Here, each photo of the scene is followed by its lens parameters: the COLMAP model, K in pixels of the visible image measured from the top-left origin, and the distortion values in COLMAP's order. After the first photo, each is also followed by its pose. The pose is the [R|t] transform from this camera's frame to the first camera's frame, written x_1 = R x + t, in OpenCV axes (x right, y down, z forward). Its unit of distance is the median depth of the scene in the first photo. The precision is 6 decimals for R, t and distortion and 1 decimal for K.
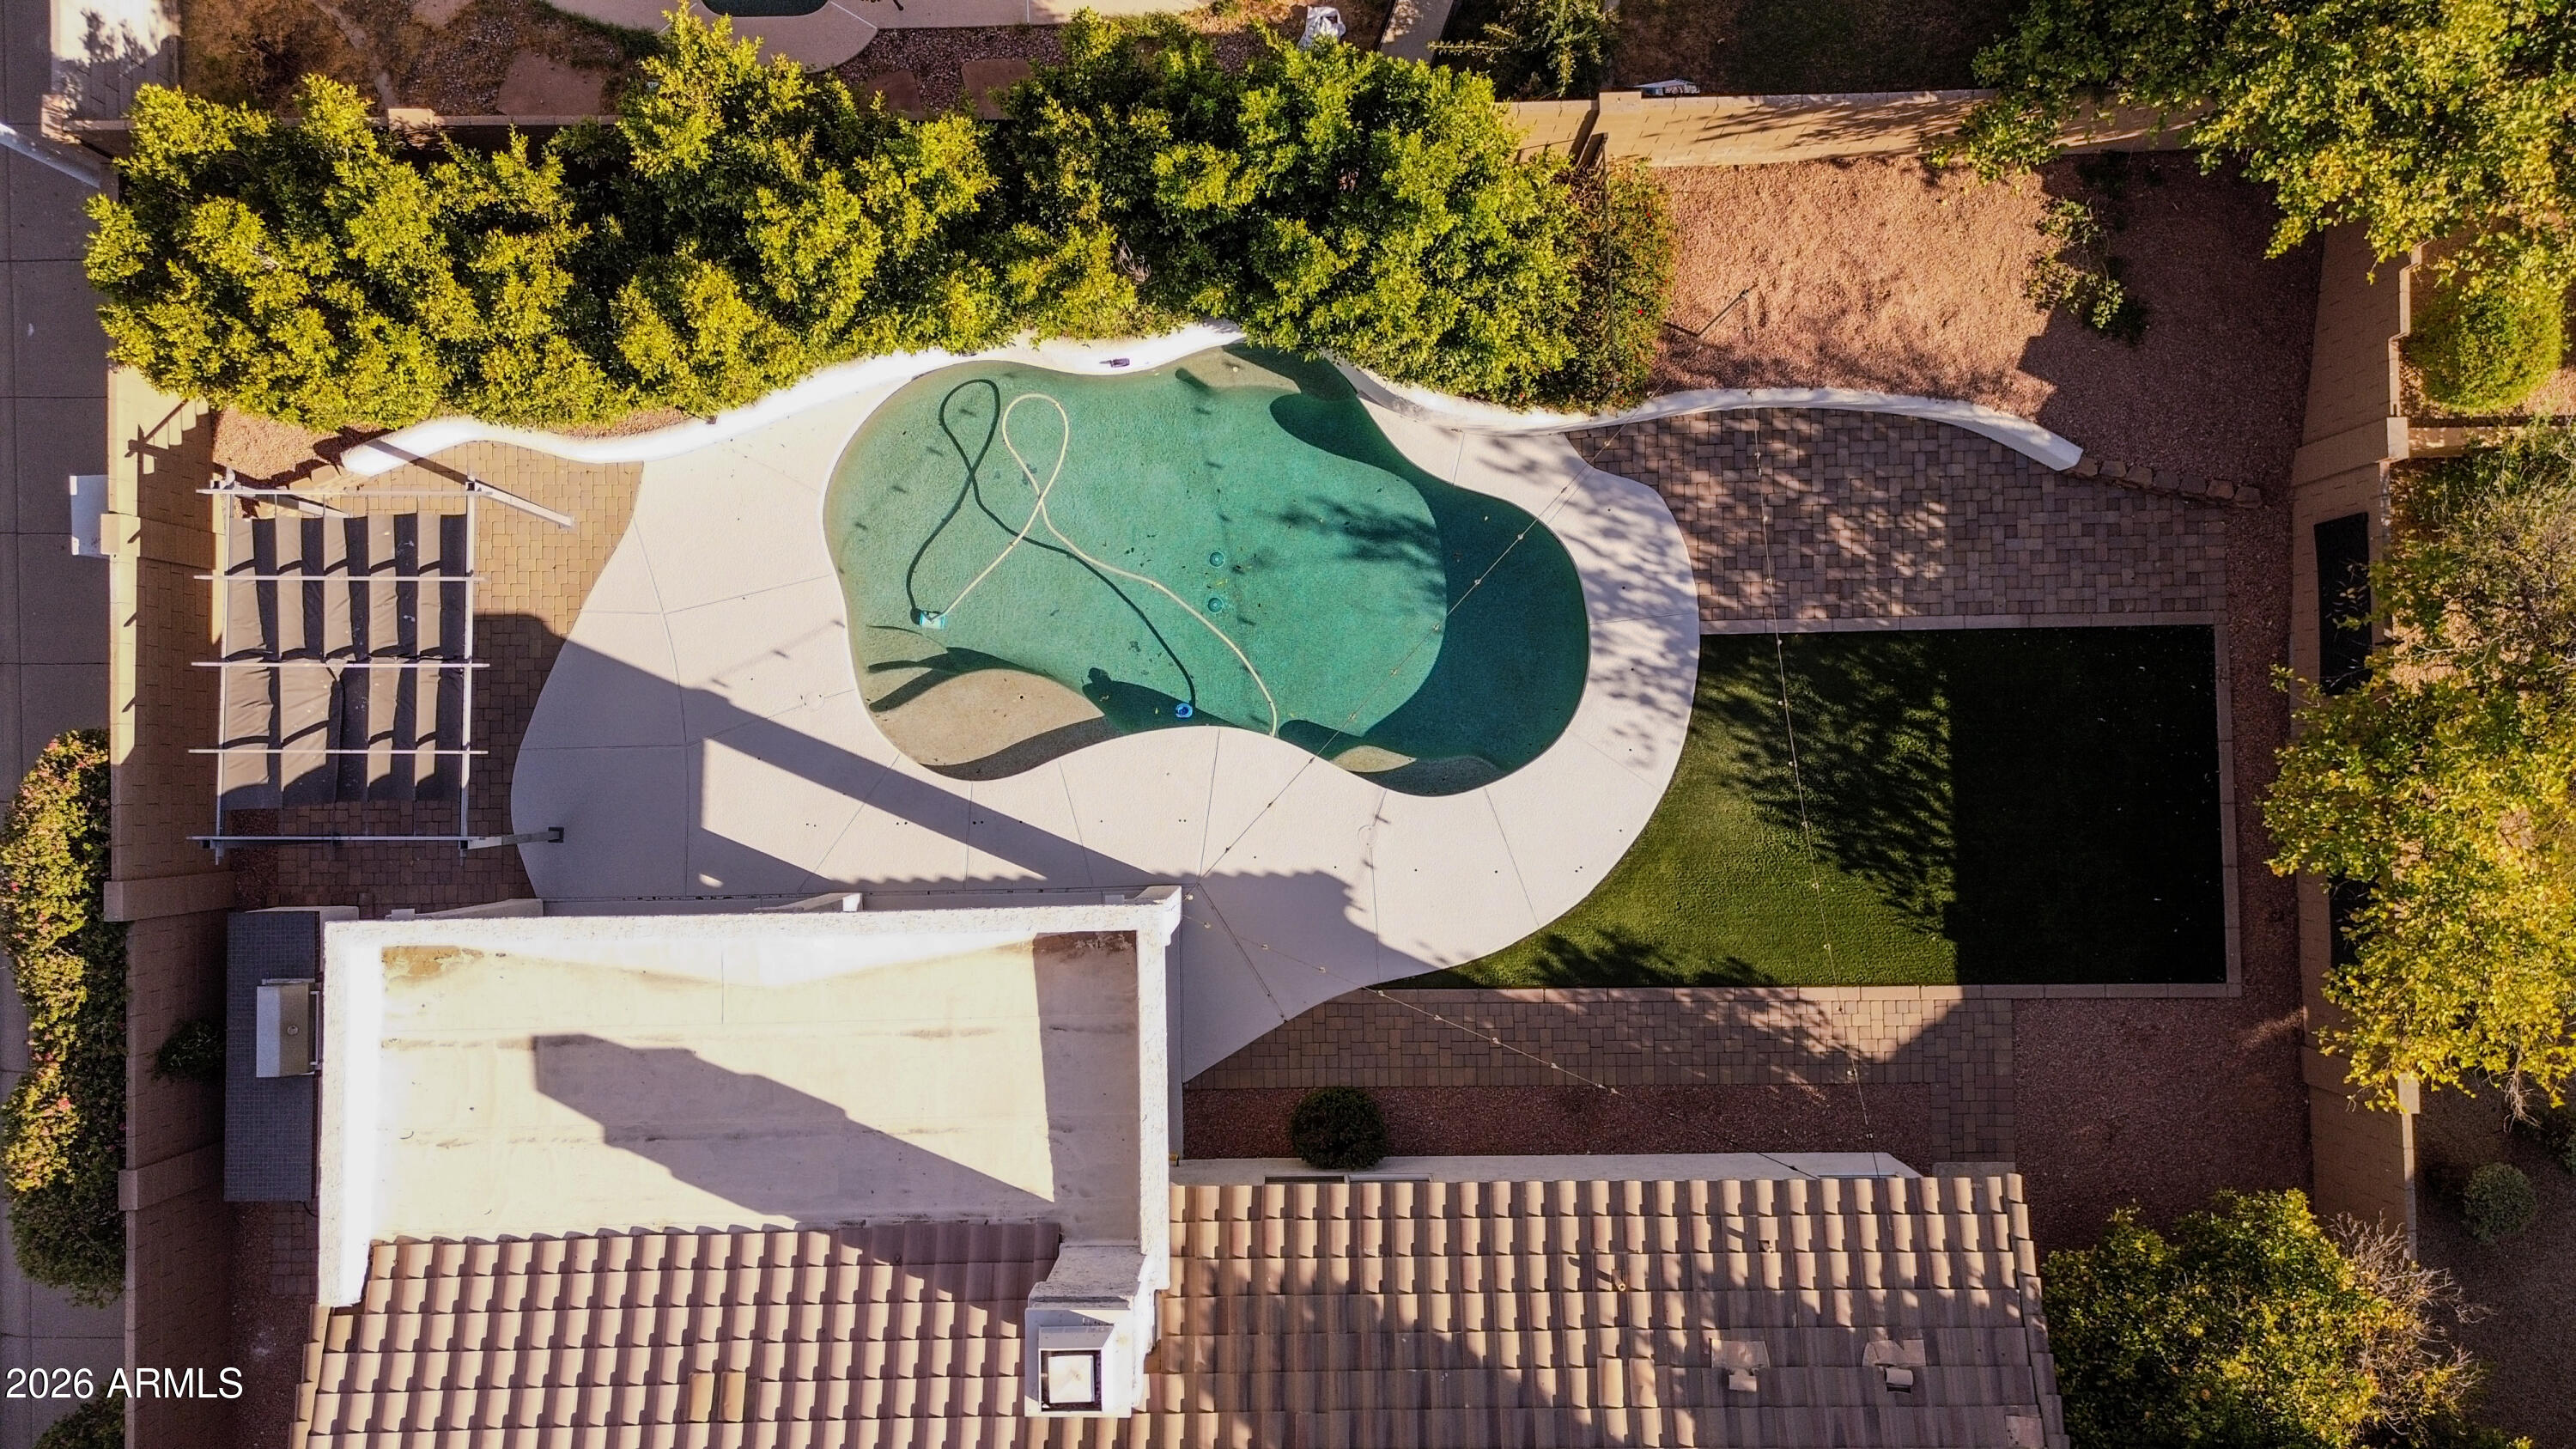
lens RADIAL K [[1813.5, 0, 1293.1], [0, 1813.5, 719.0], [0, 0, 1]] dist [0.068700, -0.062380]
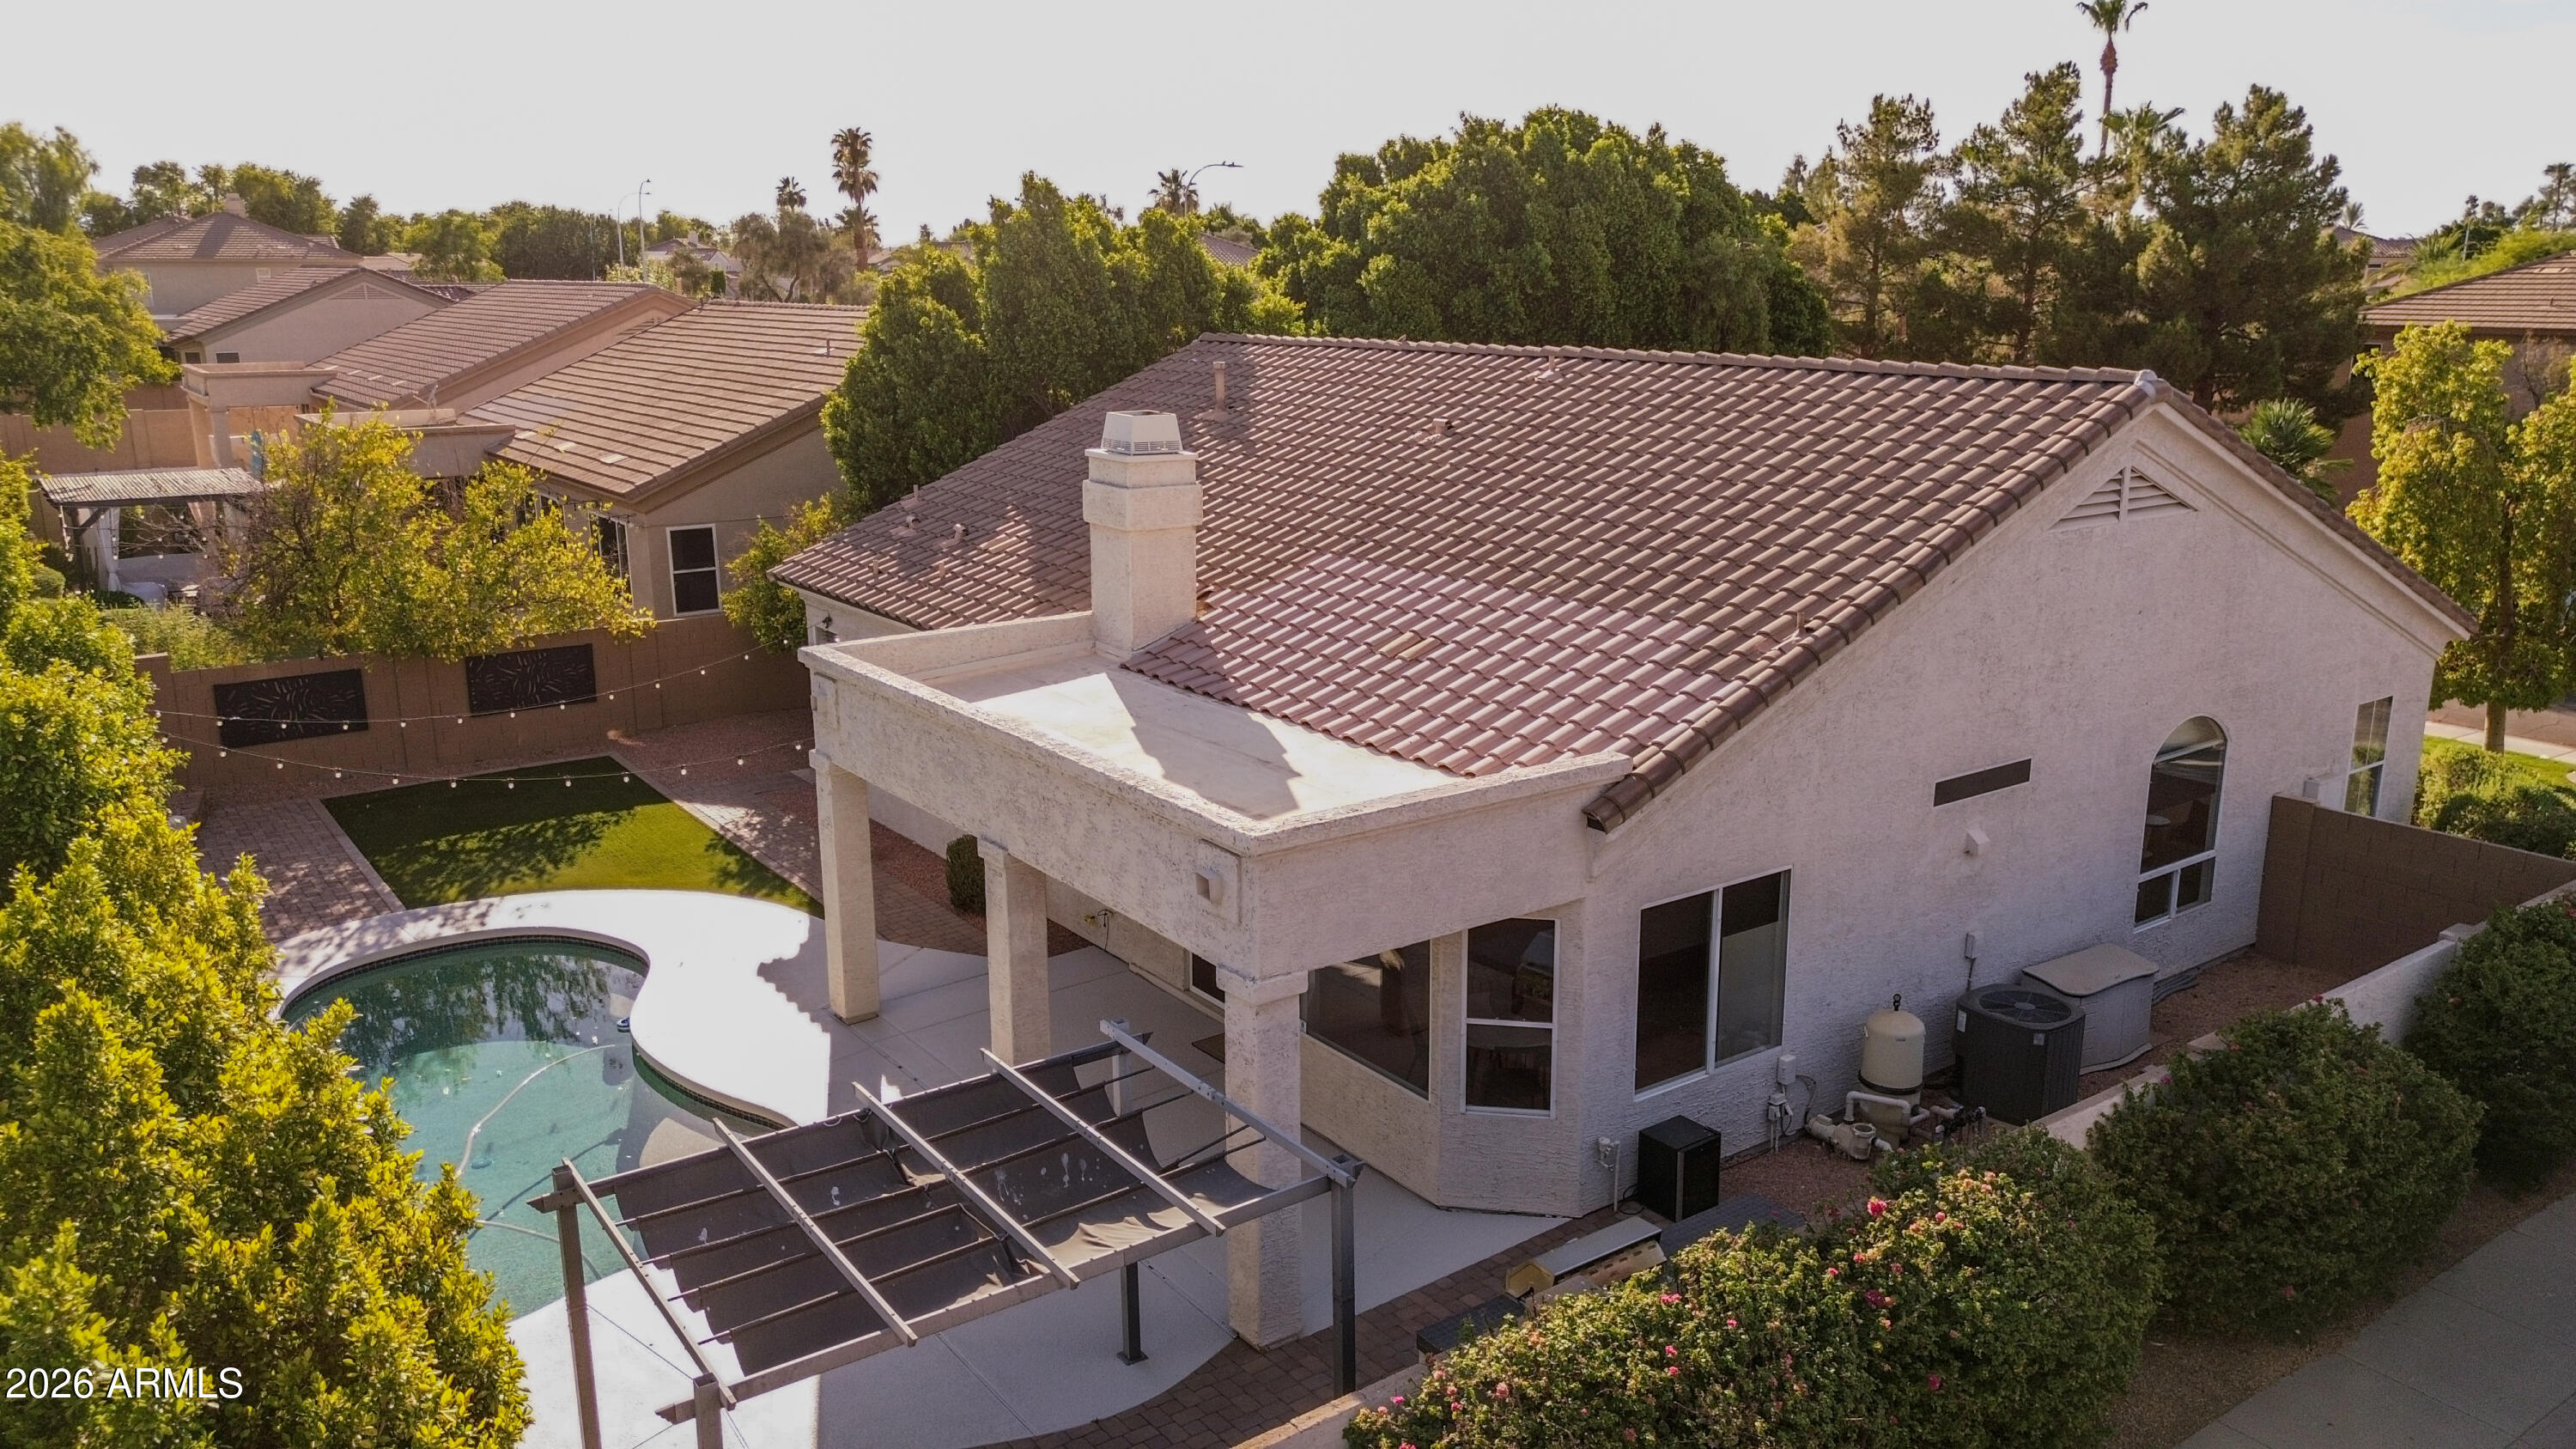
lens RADIAL K [[1813.5, 0, 1290.4], [0, 1813.5, 717.3], [0, 0, 1]] dist [0.068700, -0.062380]
pose [[-0.578771, -0.174199, 0.796667, -0.884801], [0.815460, -0.115205, 0.567233, -0.214889], [-0.007032, 0.977948, 0.208730, 0.671955]]
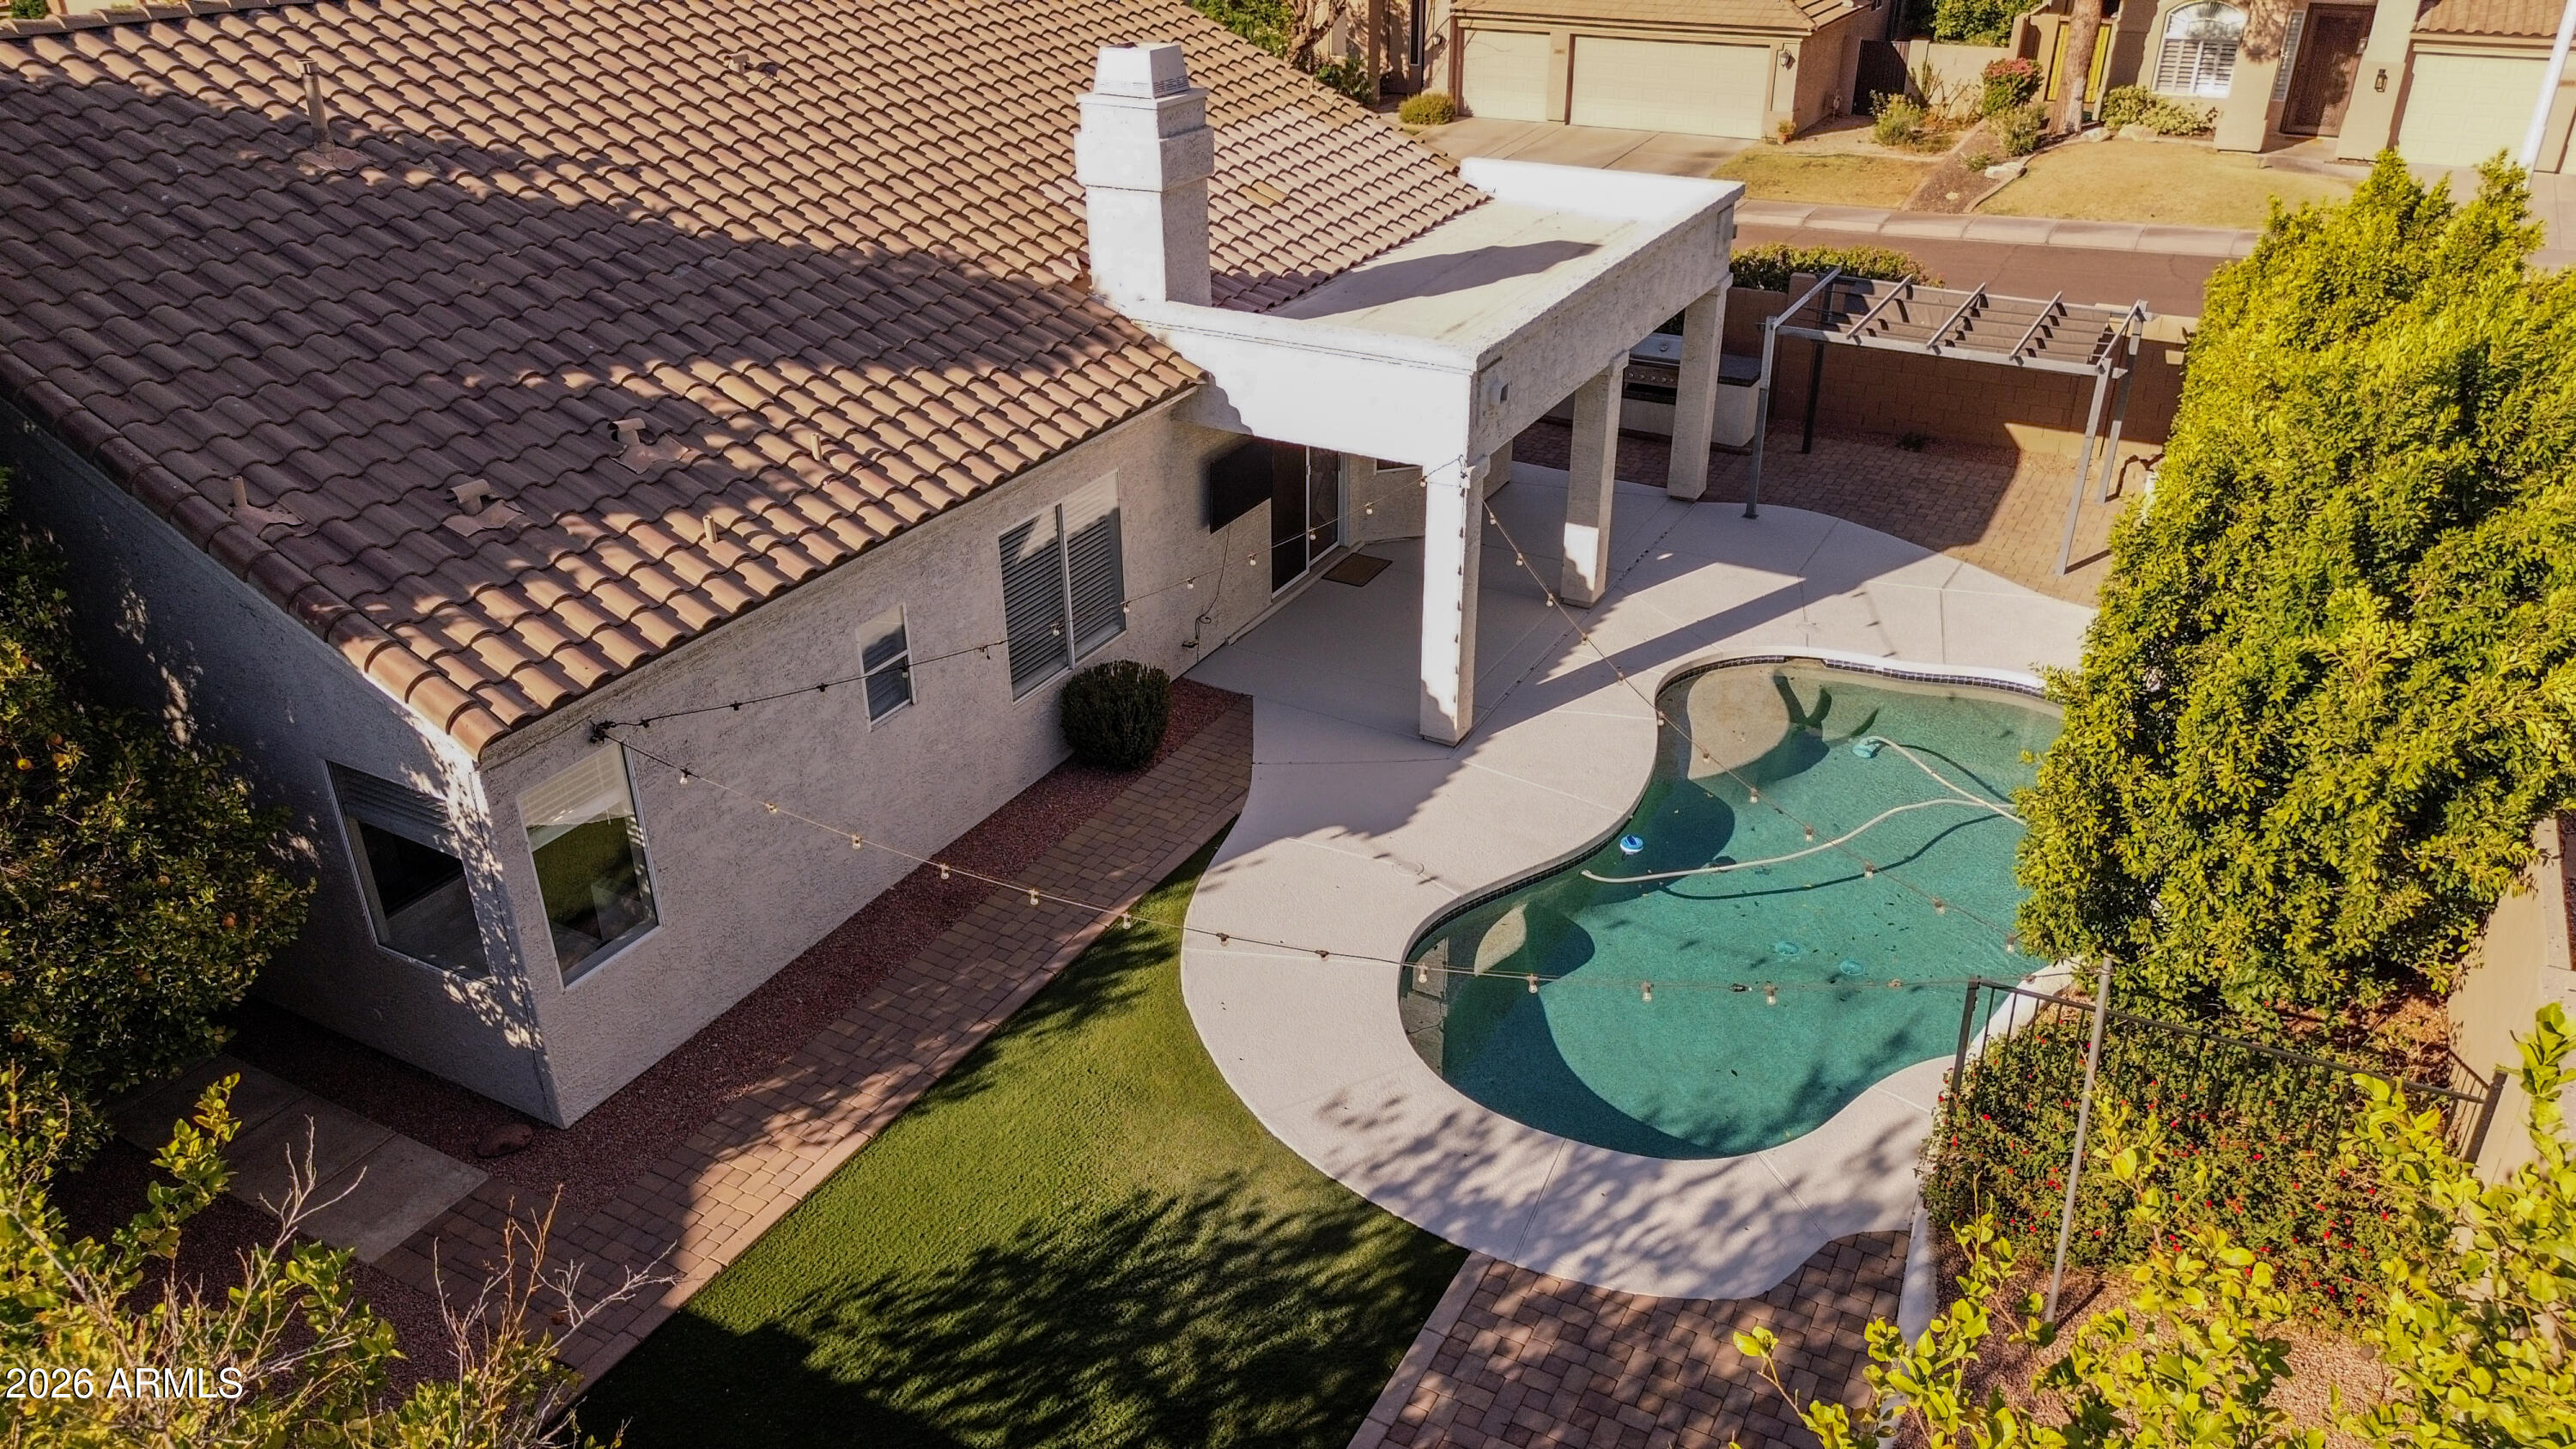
lens RADIAL K [[1813.5, 0, 1292.8], [0, 1813.5, 722.2], [0, 0, 1]] dist [0.068700, -0.062380]
pose [[-0.494924, 0.420063, -0.760656, 0.606548], [-0.868231, -0.203795, 0.452374, -0.213840], [0.035008, 0.884316, 0.465575, 0.605325]]
